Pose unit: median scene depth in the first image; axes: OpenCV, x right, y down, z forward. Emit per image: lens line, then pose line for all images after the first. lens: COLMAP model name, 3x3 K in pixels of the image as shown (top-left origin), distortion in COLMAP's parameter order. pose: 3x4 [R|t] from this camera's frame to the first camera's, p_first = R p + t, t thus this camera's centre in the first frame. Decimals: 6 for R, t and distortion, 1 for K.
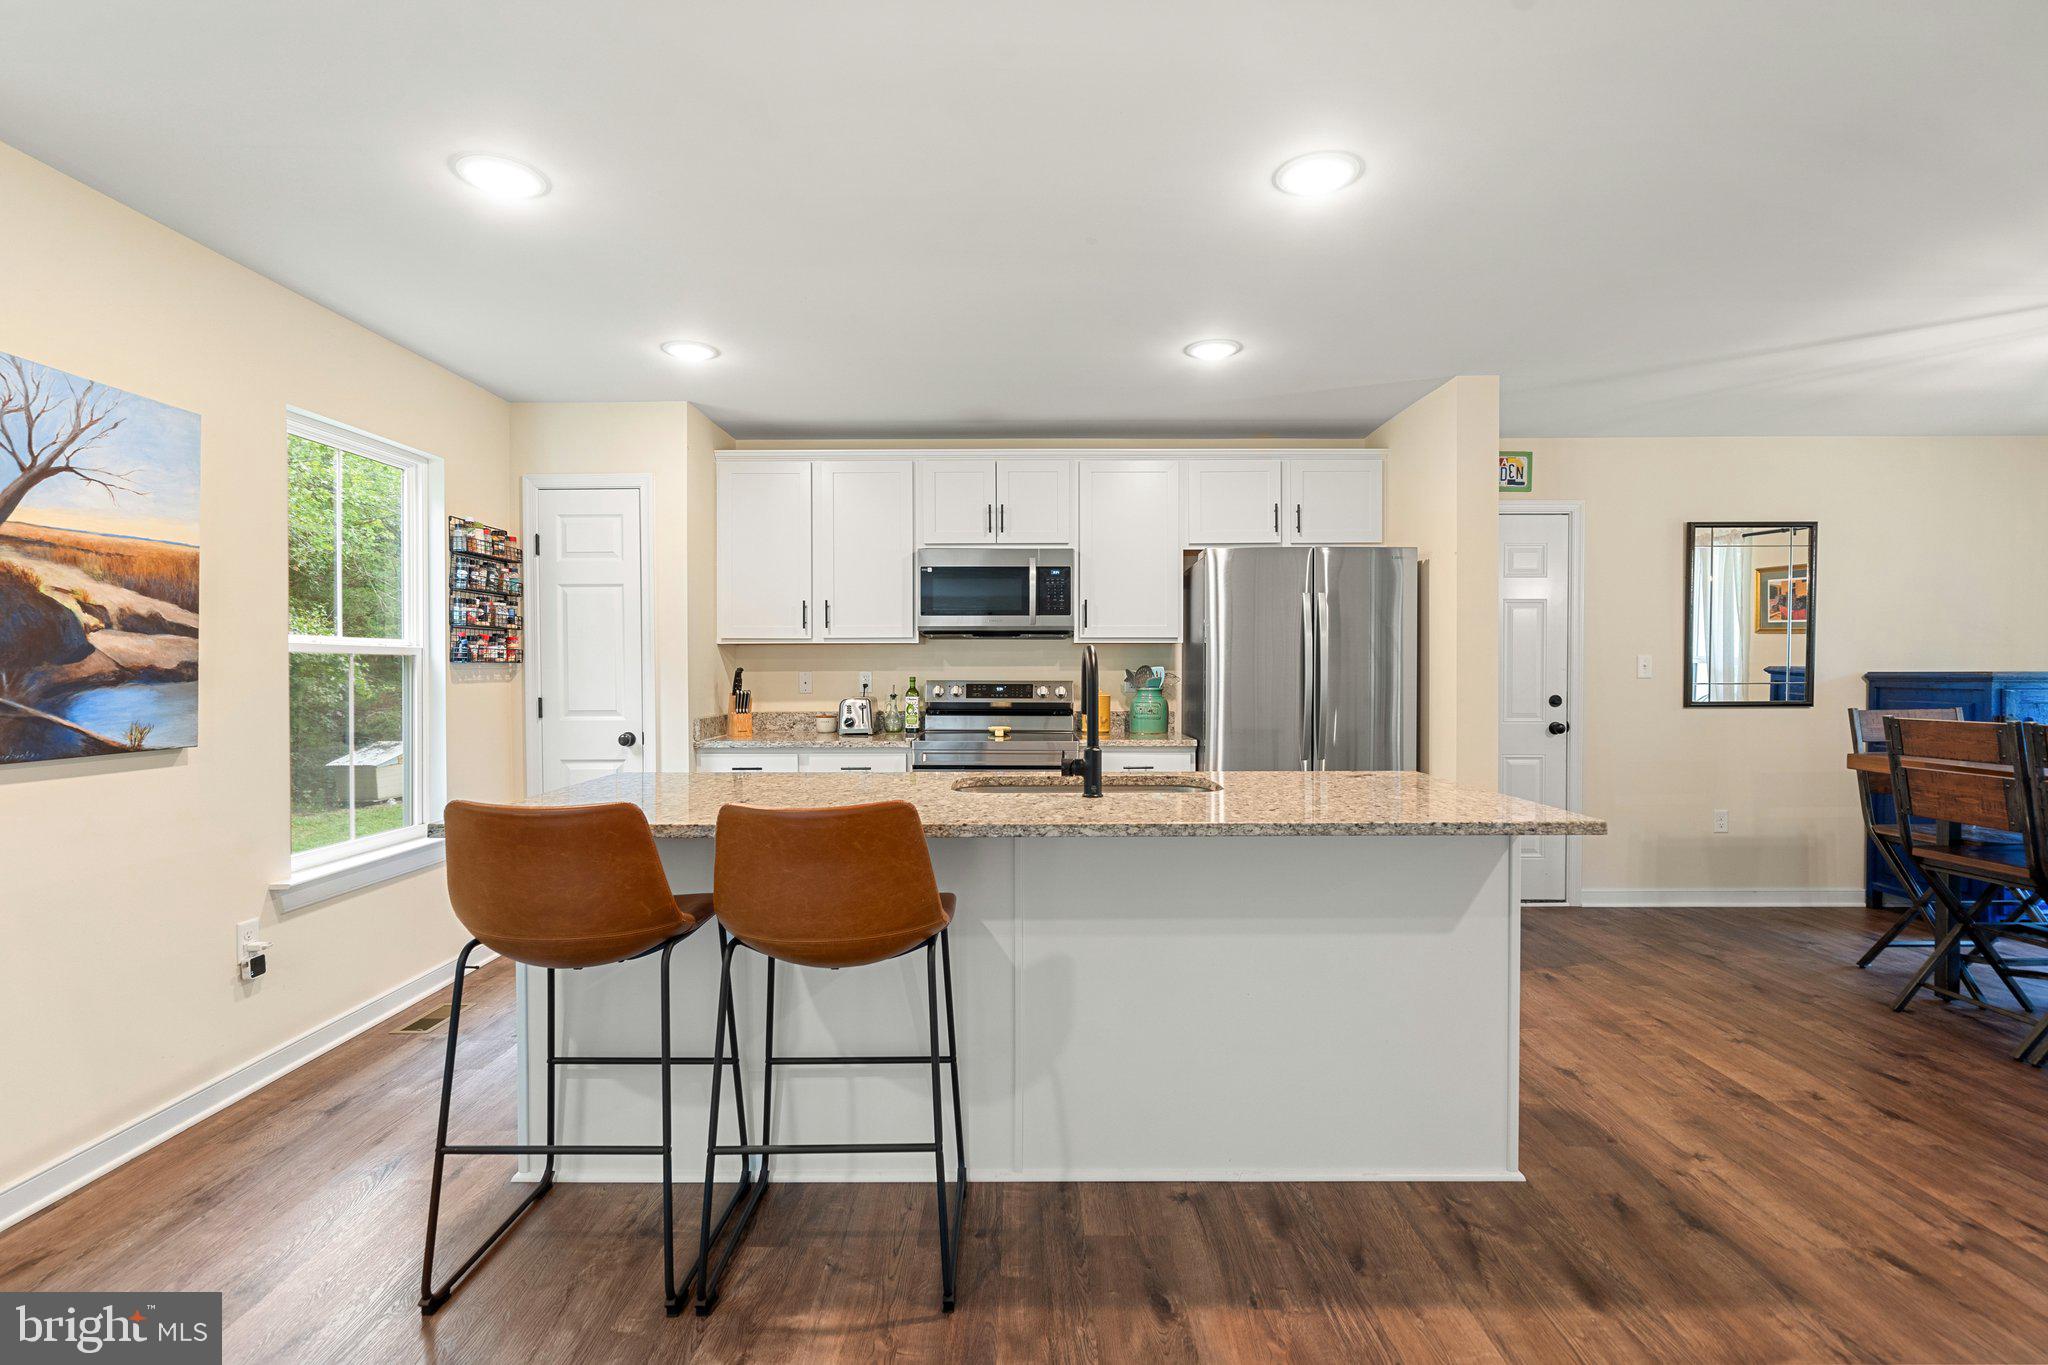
lens RADIAL K [[935.7, 0, 1014.7], [0, 935.7, 678.6], [0, 0, 1]] dist [-0.002057, 0.000242]
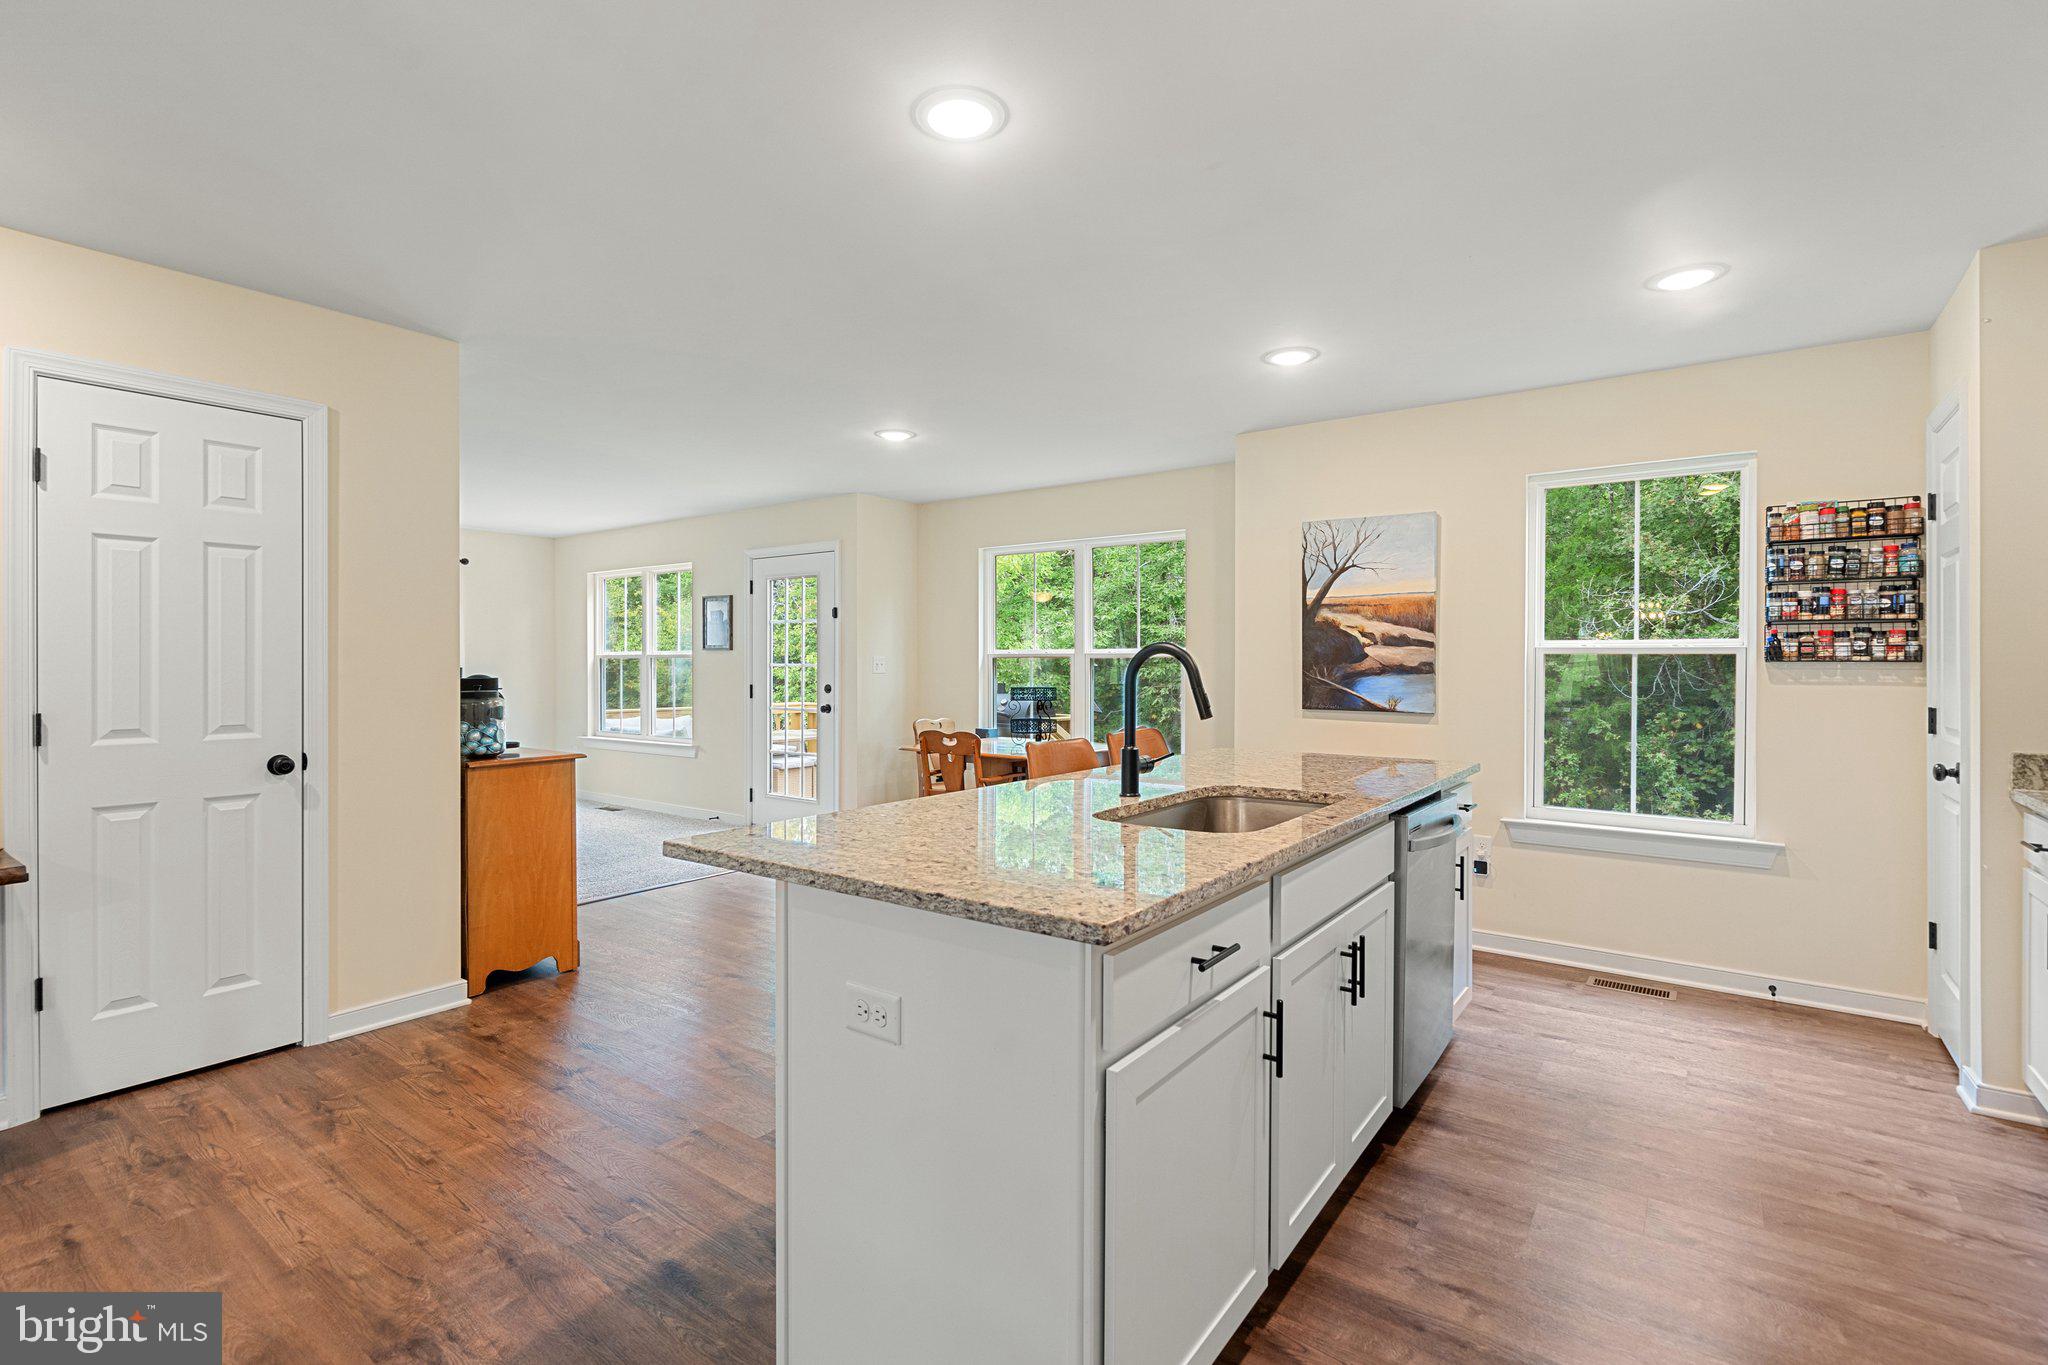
lens RADIAL K [[940.0, 0, 1019.4], [0, 940.0, 663.9], [0, 0, 1]] dist [0.000570, -0.000302]
pose [[-0.586752, 0.000804, -0.809766, 0.555595], [-0.011549, 0.999889, 0.009361, -0.013603], [0.809684, 0.014845, -0.586678, 0.860720]]
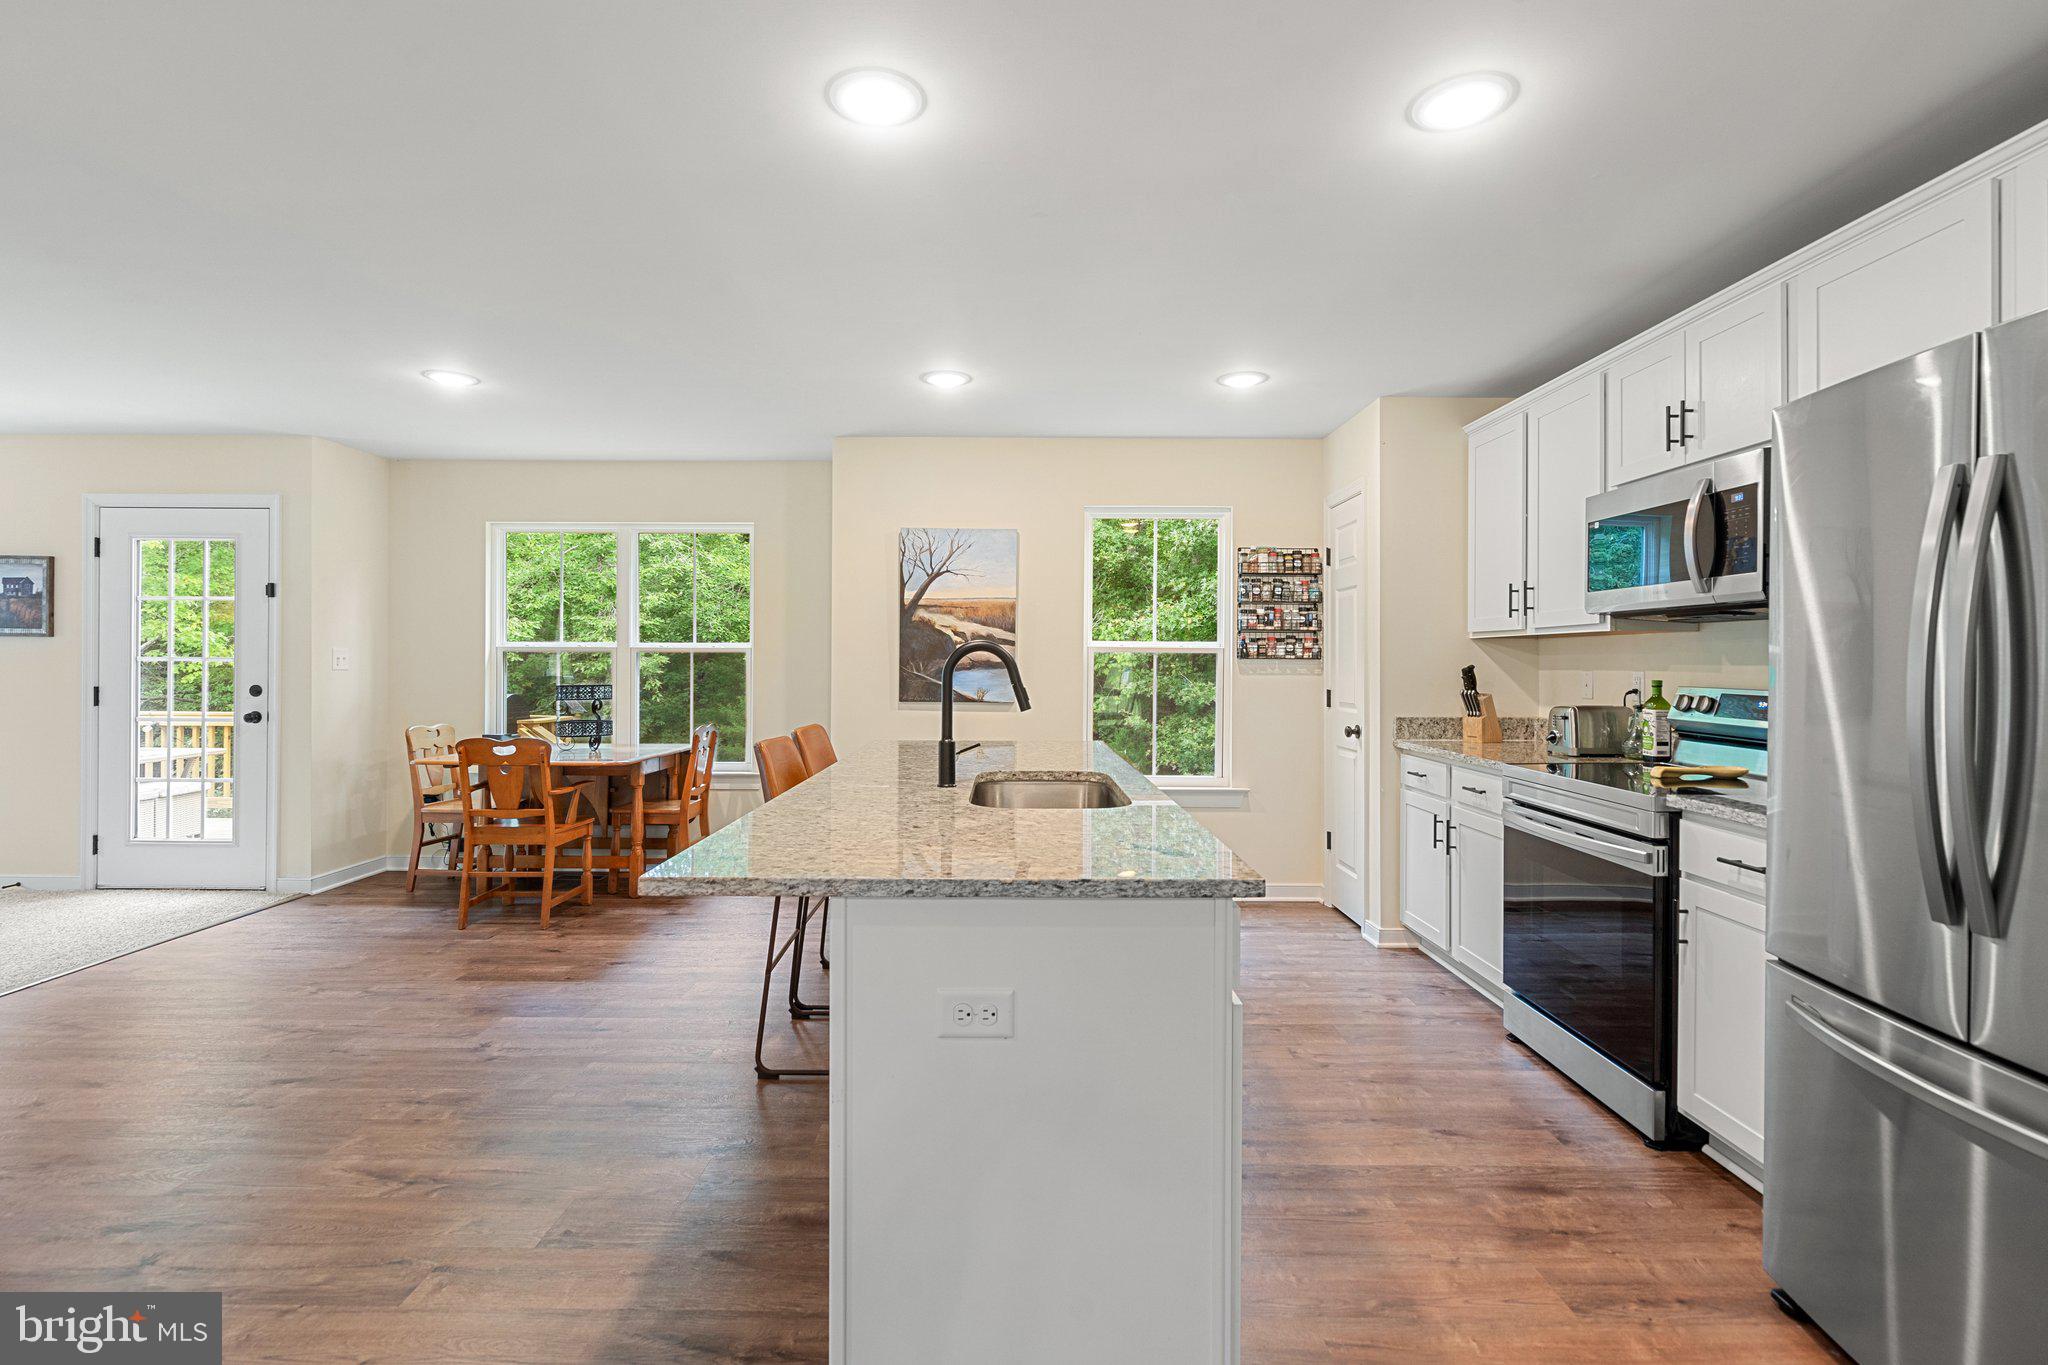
lens RADIAL K [[936.0, 0, 1010.3], [0, 936.0, 660.0], [0, 0, 1]] dist [-0.000981, 0.000394]
pose [[0.003113, 0.001744, -0.999994, 0.651520], [-0.017783, 0.999840, 0.001688, -0.010766], [0.999837, 0.017777, 0.003143, 0.614698]]
